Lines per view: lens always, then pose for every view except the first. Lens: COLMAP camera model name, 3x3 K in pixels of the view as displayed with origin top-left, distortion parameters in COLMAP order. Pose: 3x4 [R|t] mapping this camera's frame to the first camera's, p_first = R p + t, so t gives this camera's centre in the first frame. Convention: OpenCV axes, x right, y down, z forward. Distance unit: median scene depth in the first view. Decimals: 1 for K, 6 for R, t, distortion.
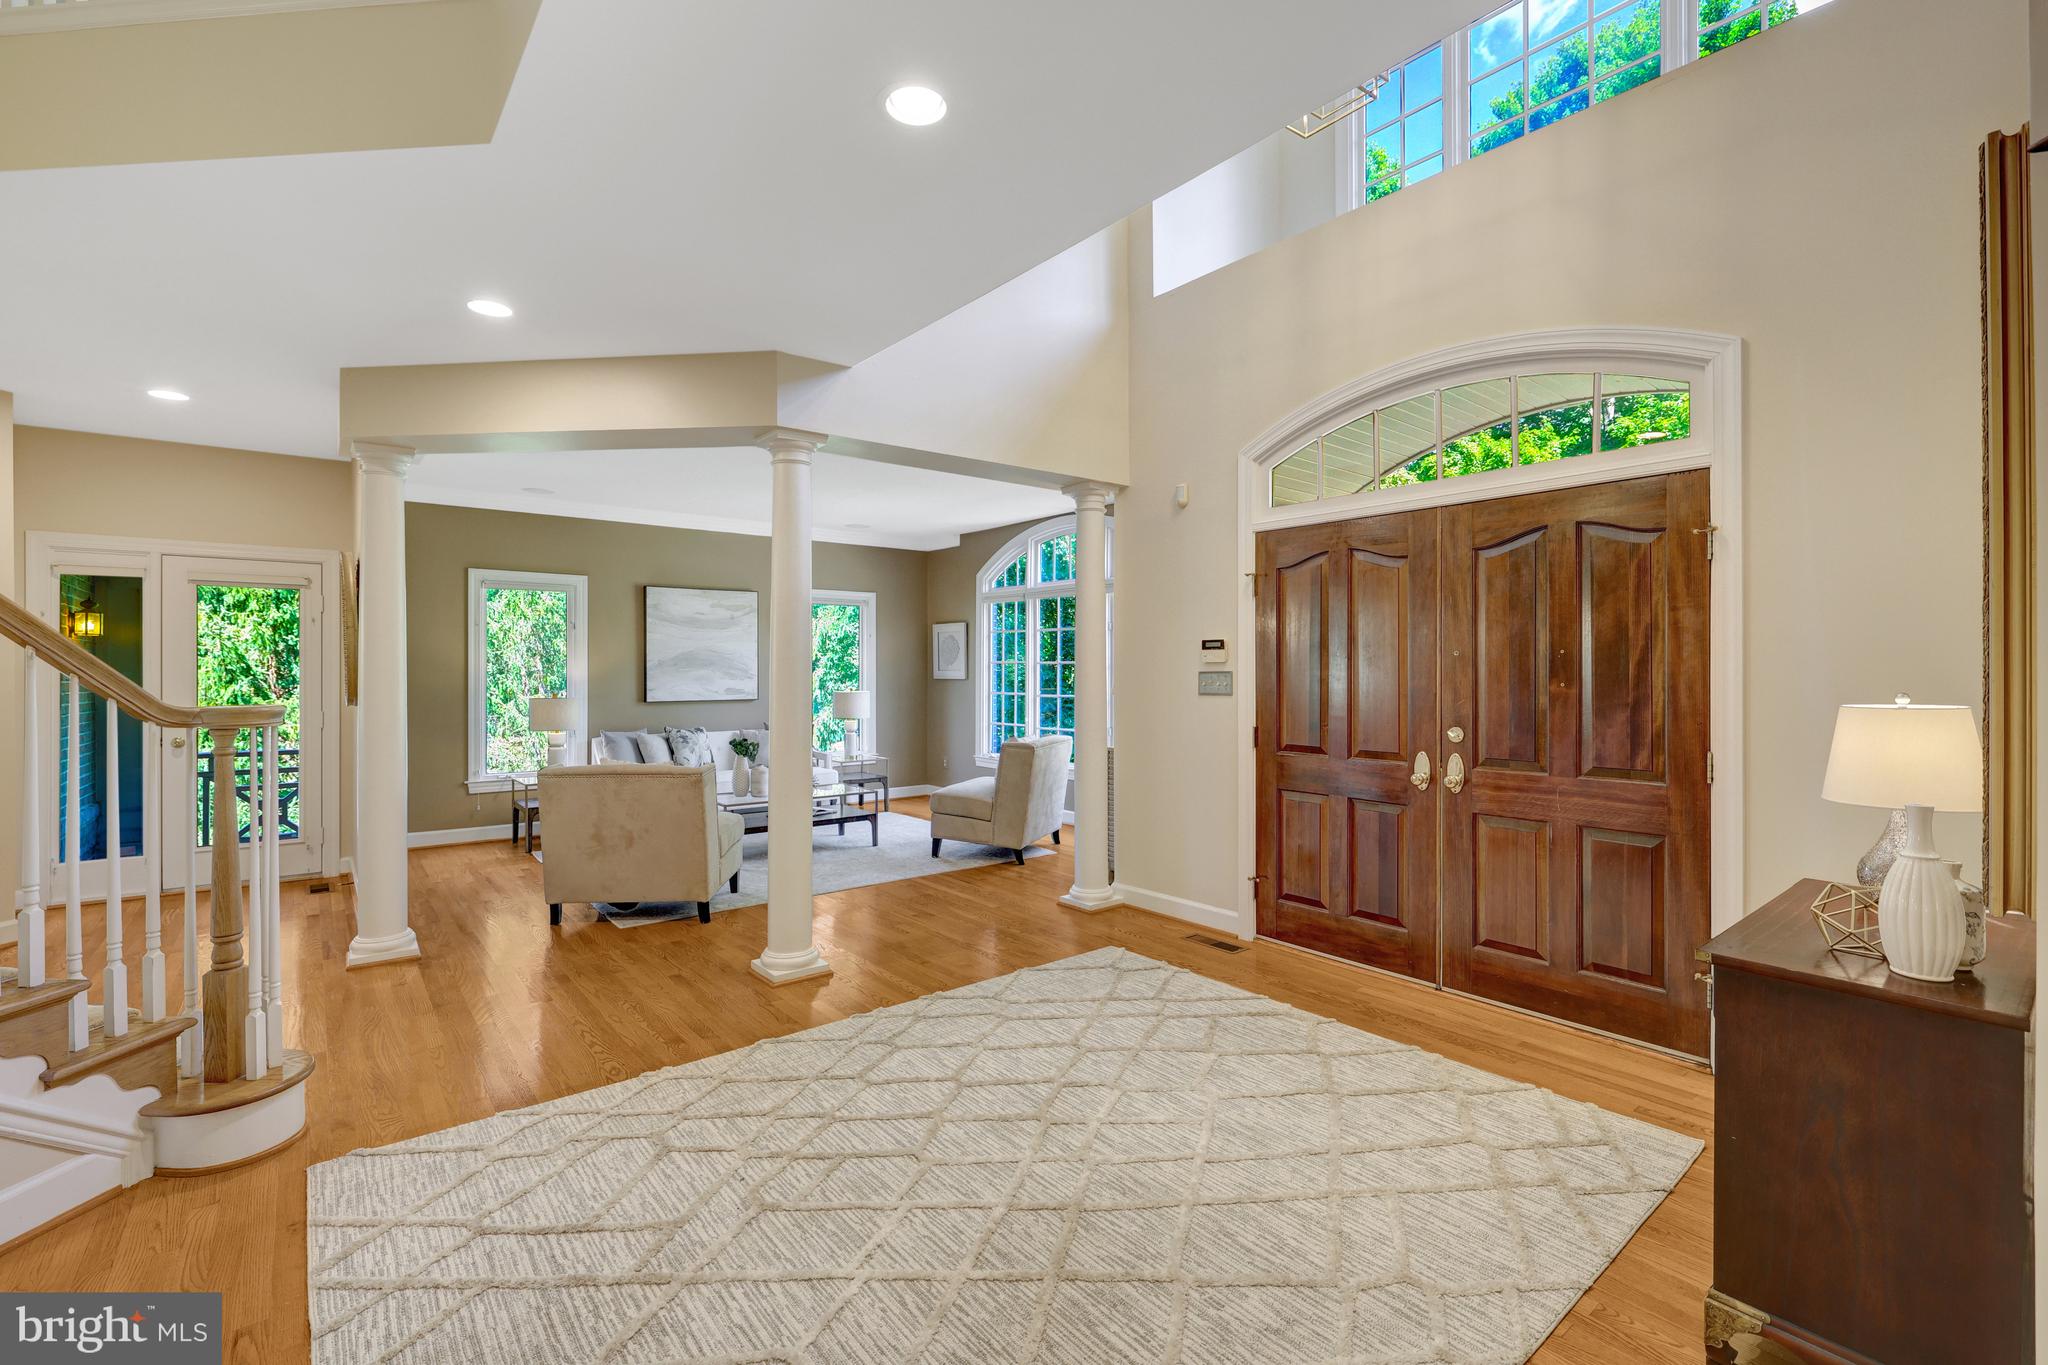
lens RADIAL K [[895.6, 0, 1009.5], [0, 895.6, 670.2], [0, 0, 1]] dist [0.005256, -0.000487]
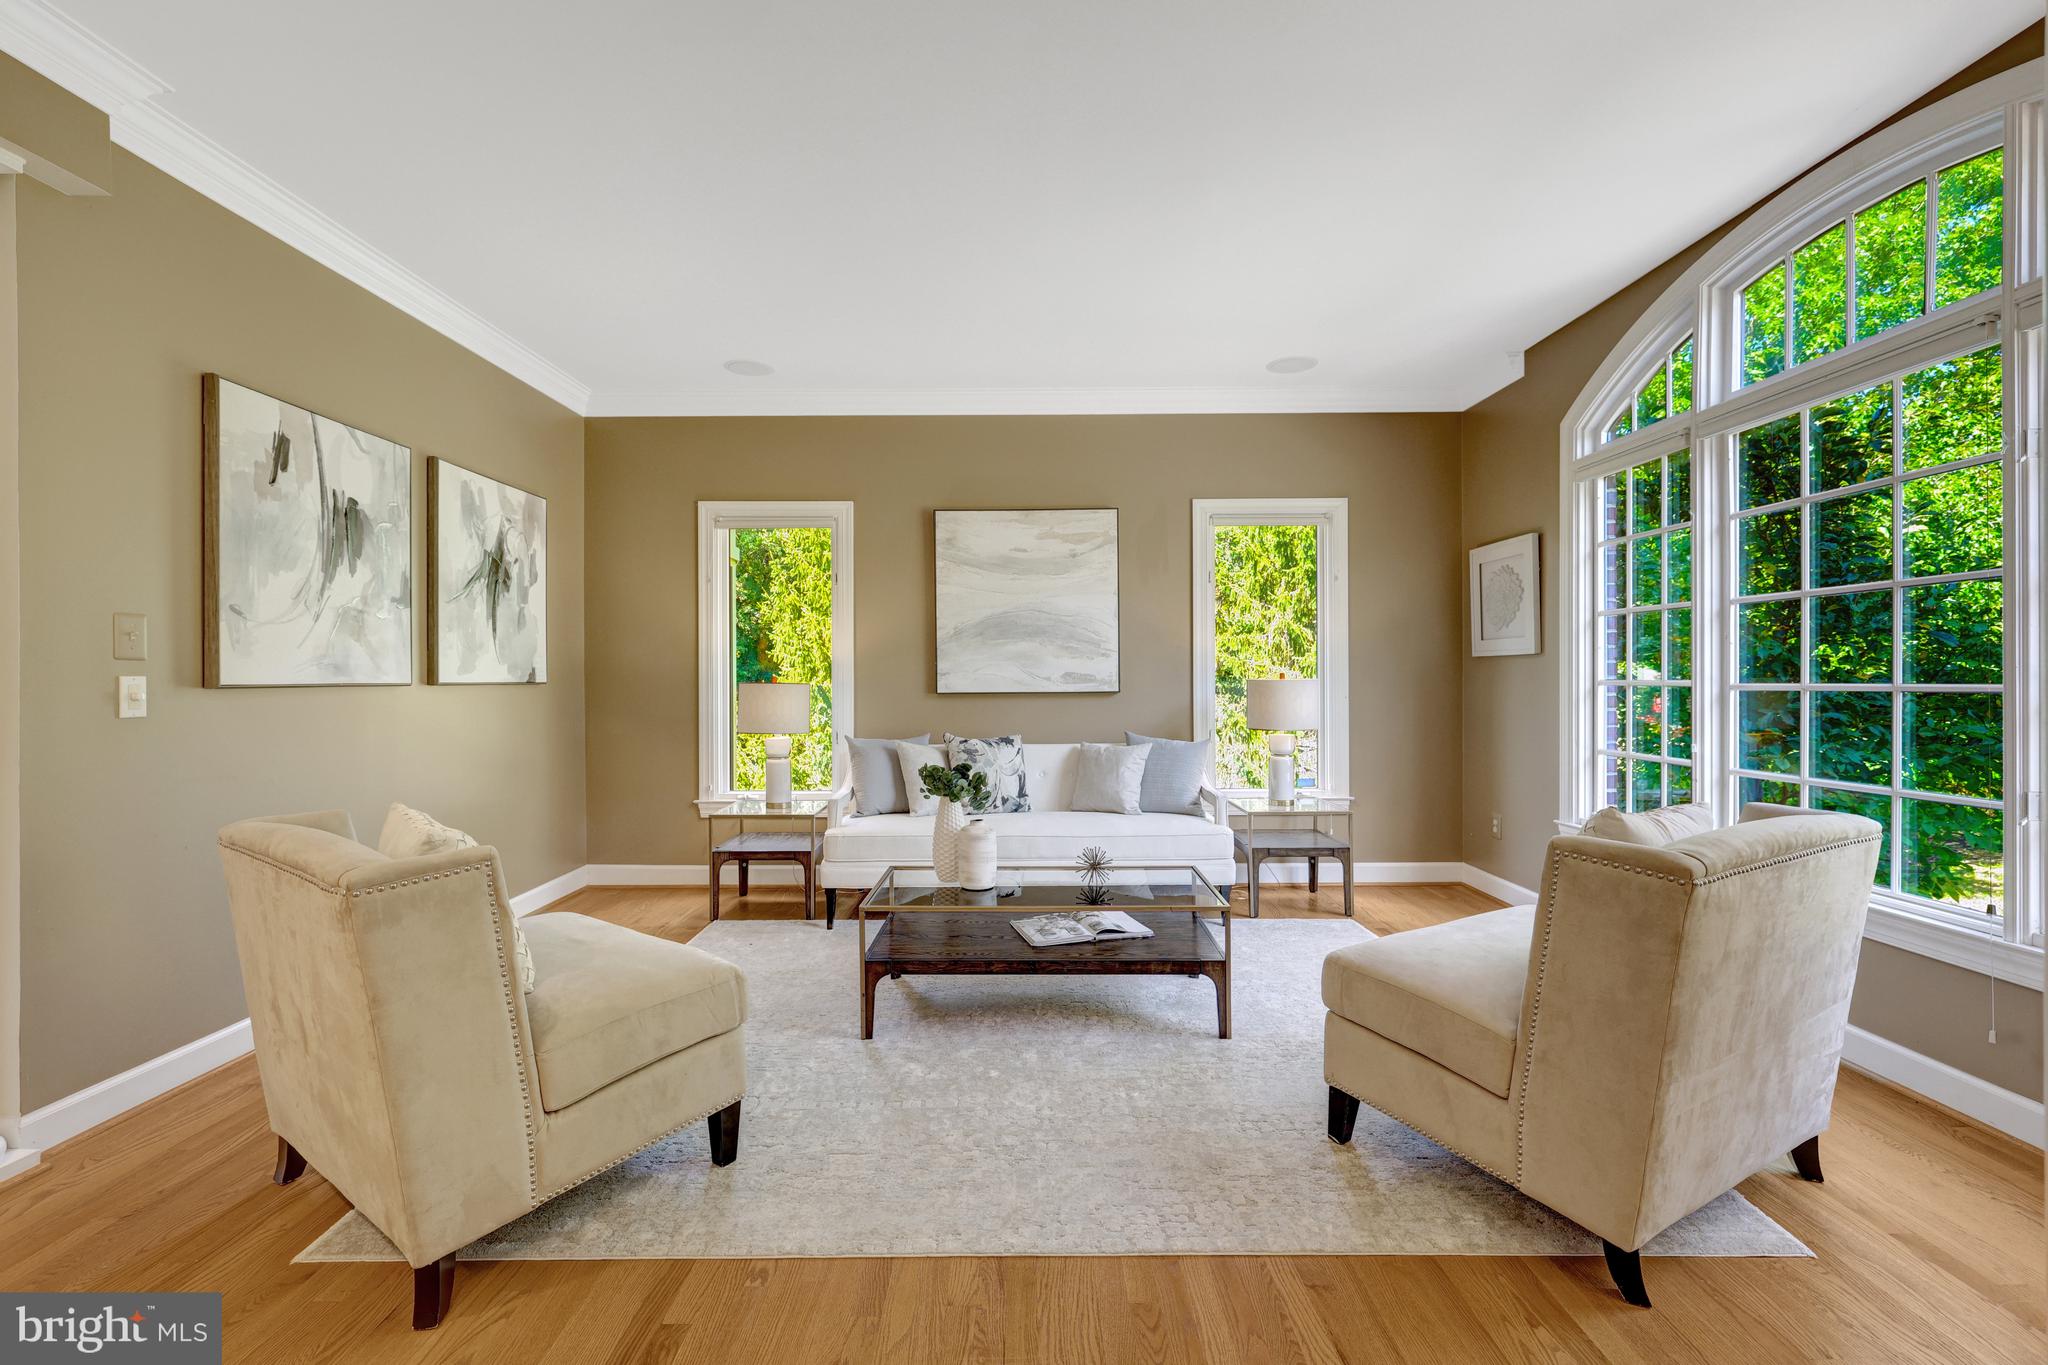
lens RADIAL K [[869.0, 0, 1013.5], [0, 869.0, 677.1], [0, 0, 1]] dist [-0.005162, 0.000892]
pose [[0.780521, -0.003109, -0.625122, 0.025165], [0.003251, 0.999994, -0.000913, 0.026046], [0.625122, -0.001320, 0.780526, 0.569809]]
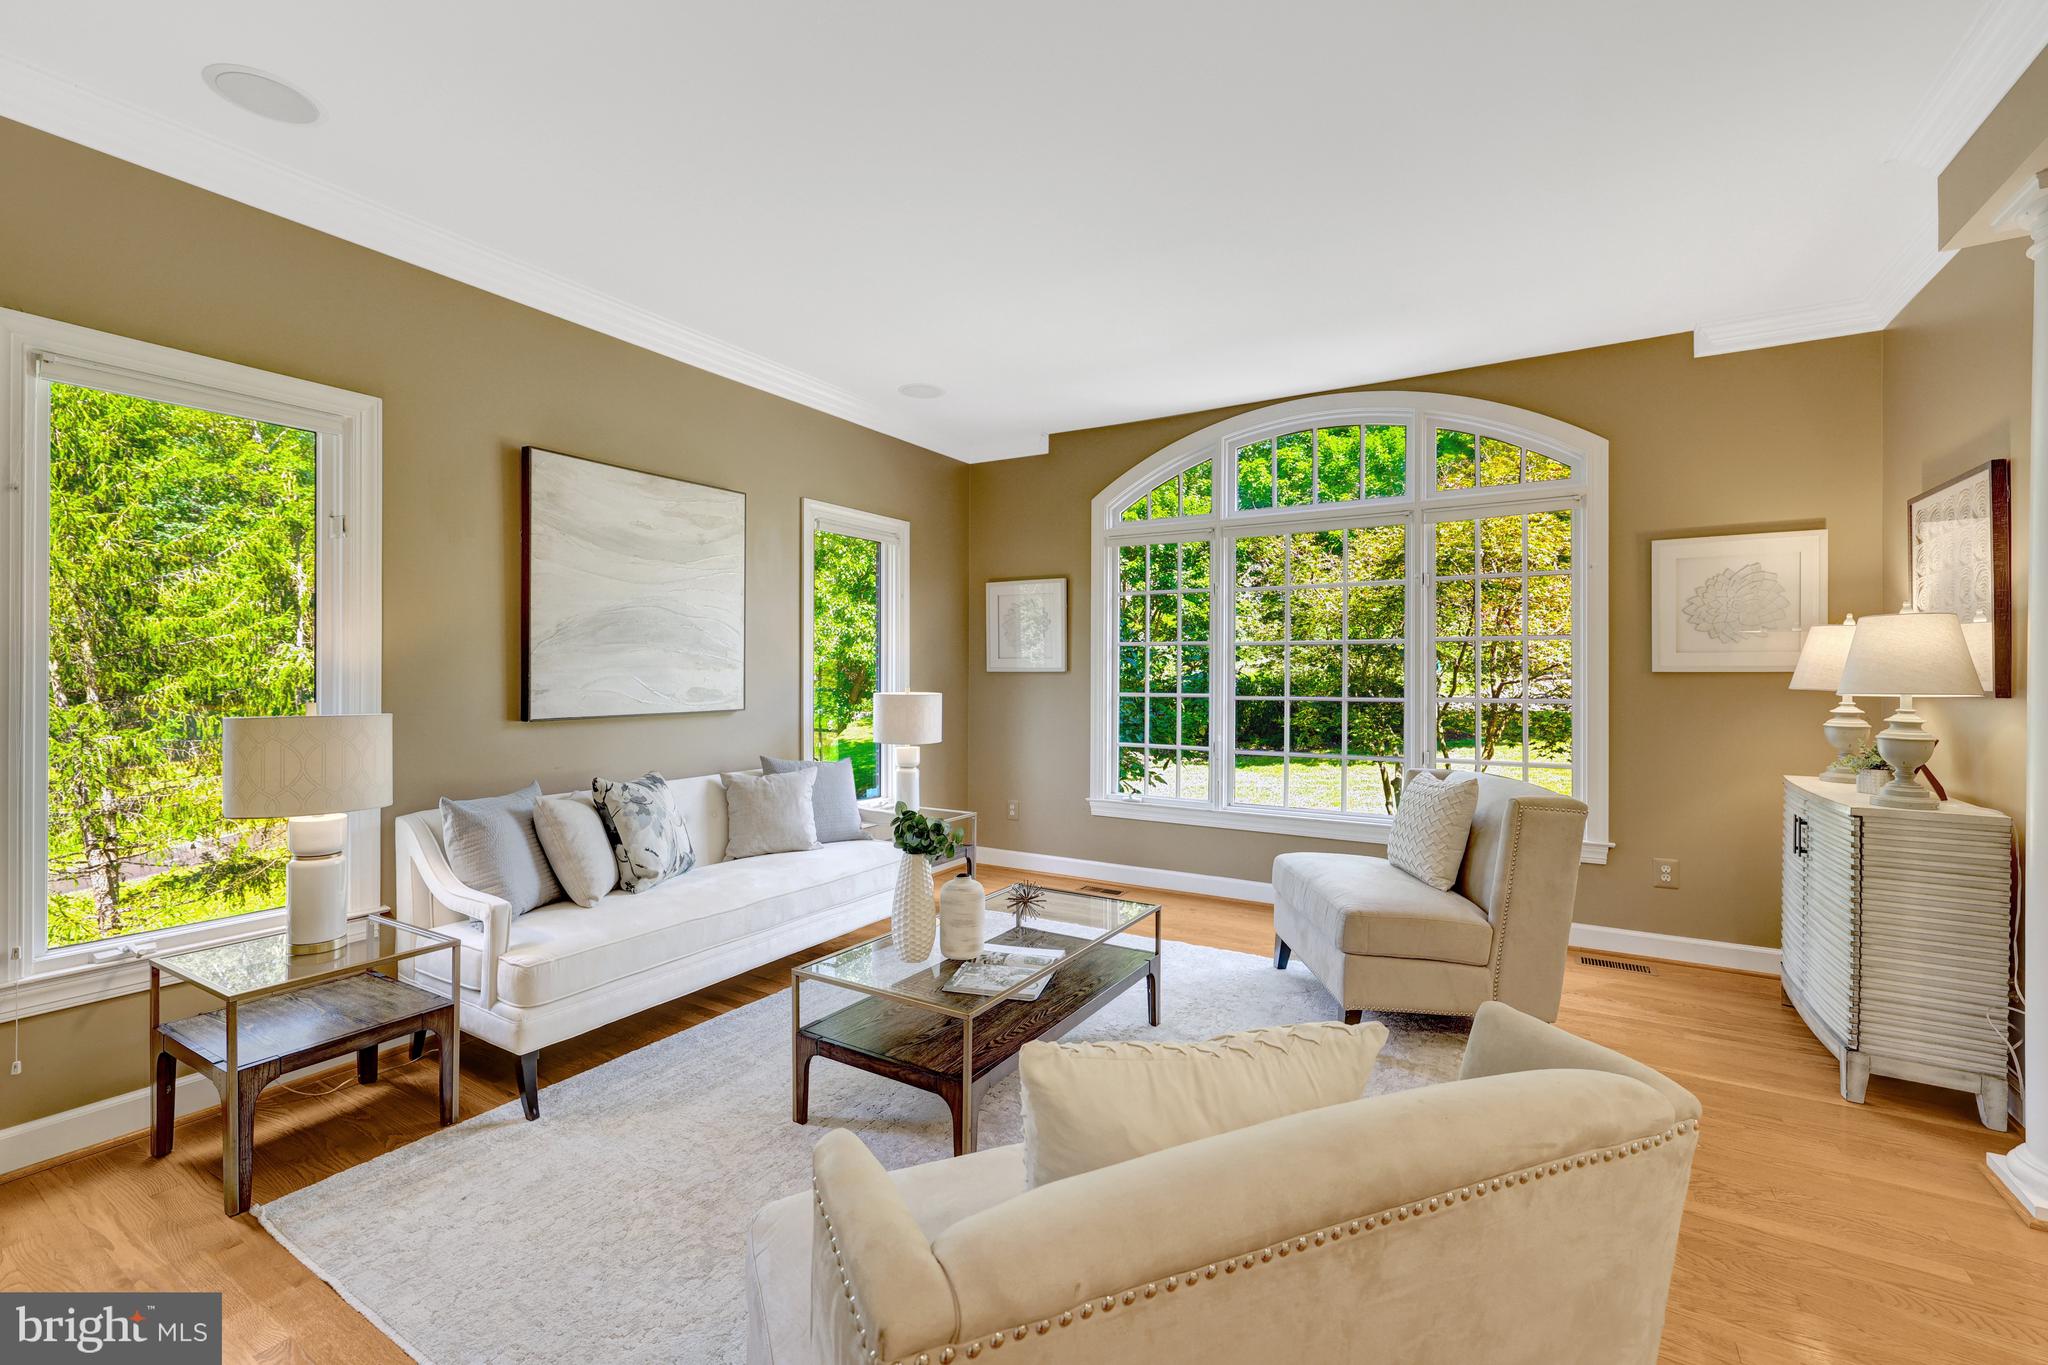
lens RADIAL K [[869.0, 0, 1012.6], [0, 869.0, 667.9], [0, 0, 1]] dist [-0.005162, 0.000892]
pose [[0.939987, 0.004074, 0.341186, -0.340022], [-0.002227, 0.999981, -0.005804, 0.013208], [-0.341203, 0.004696, 0.939978, 0.549889]]
